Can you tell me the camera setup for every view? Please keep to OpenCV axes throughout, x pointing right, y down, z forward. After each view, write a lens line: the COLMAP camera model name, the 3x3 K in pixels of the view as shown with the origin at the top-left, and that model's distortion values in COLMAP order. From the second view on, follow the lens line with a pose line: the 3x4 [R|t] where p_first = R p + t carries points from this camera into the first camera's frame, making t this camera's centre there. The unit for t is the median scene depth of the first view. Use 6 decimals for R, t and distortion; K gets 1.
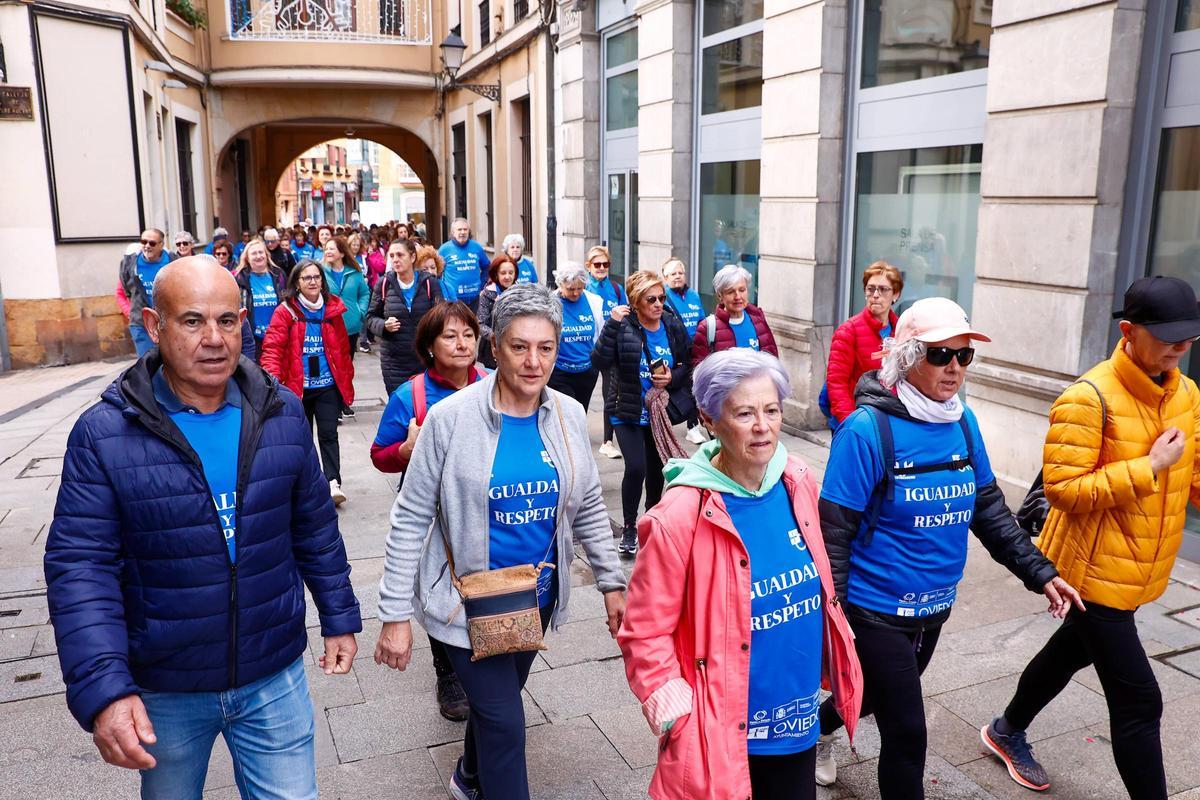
lens RADIAL K [[989.5, 0, 600.0], [0, 989.5, 400.0], [0, 0, 1]] dist [-0.083657, 0.162148]
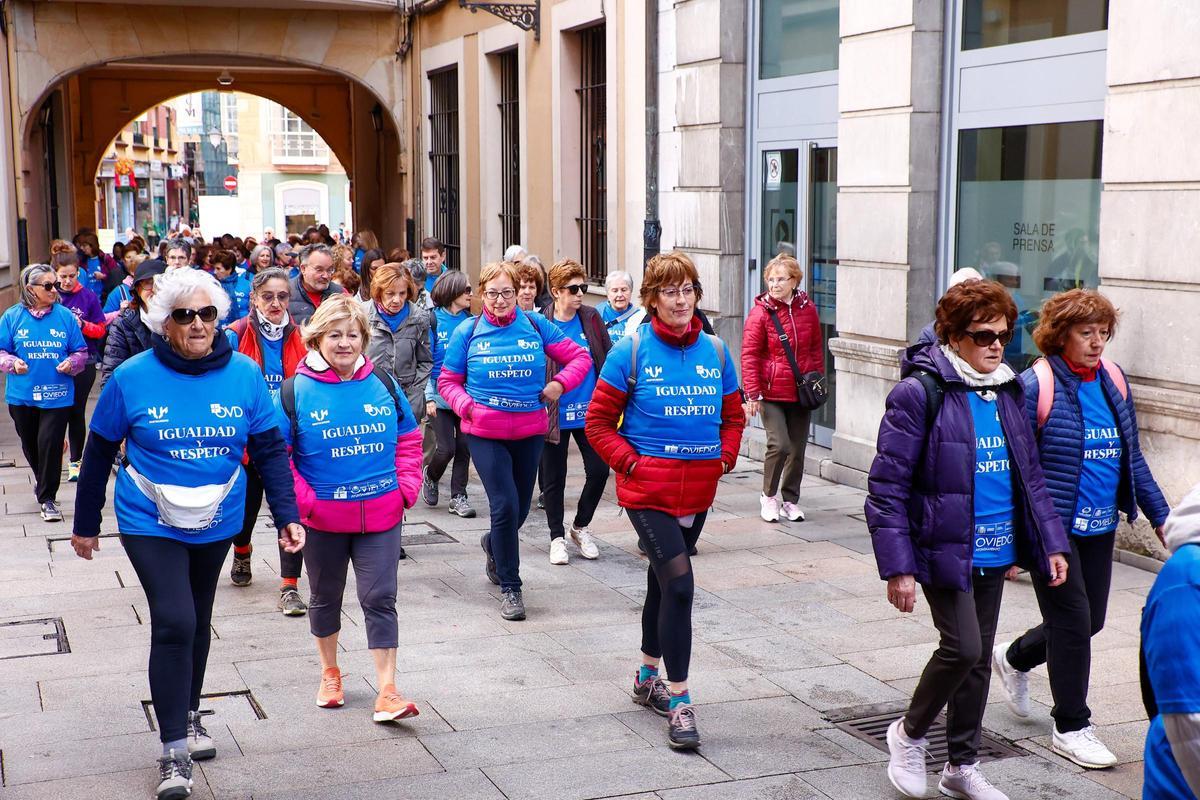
lens RADIAL K [[1629.7, 0, 600.0], [0, 1629.7, 400.0], [0, 0, 1]] dist [0.110233, 0.032538]
pose [[0.999575, -0.006369, 0.028446, -0.121556], [0.008483, 0.997160, -0.074839, -0.000267], [-0.027888, 0.075049, 0.996790, 0.006955]]
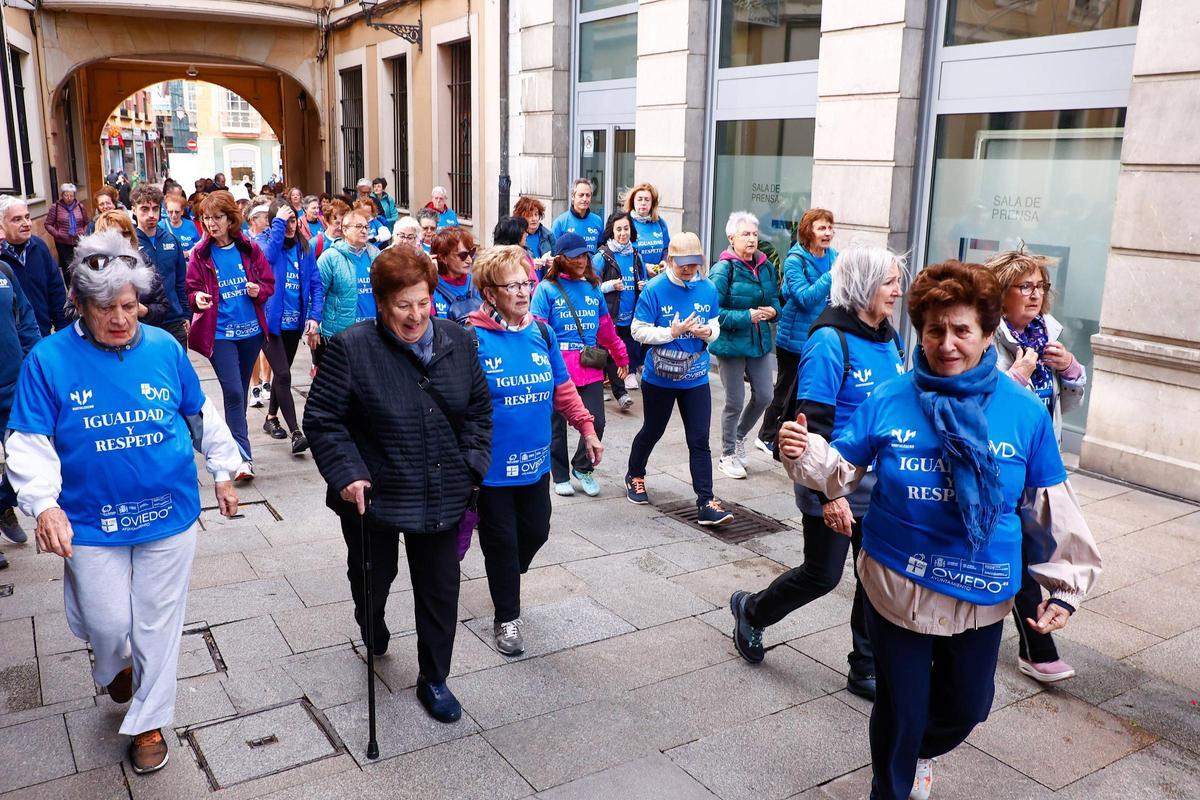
lens RADIAL K [[1046.0, 0, 600.0], [0, 1046.0, 400.0], [0, 0, 1]] dist [-0.051918, 0.115437]
pose [[0.983586, -0.020631, 0.179258, -0.152977], [0.015688, 0.999458, 0.028949, -0.006269], [-0.179758, -0.025661, 0.983376, 0.038629]]
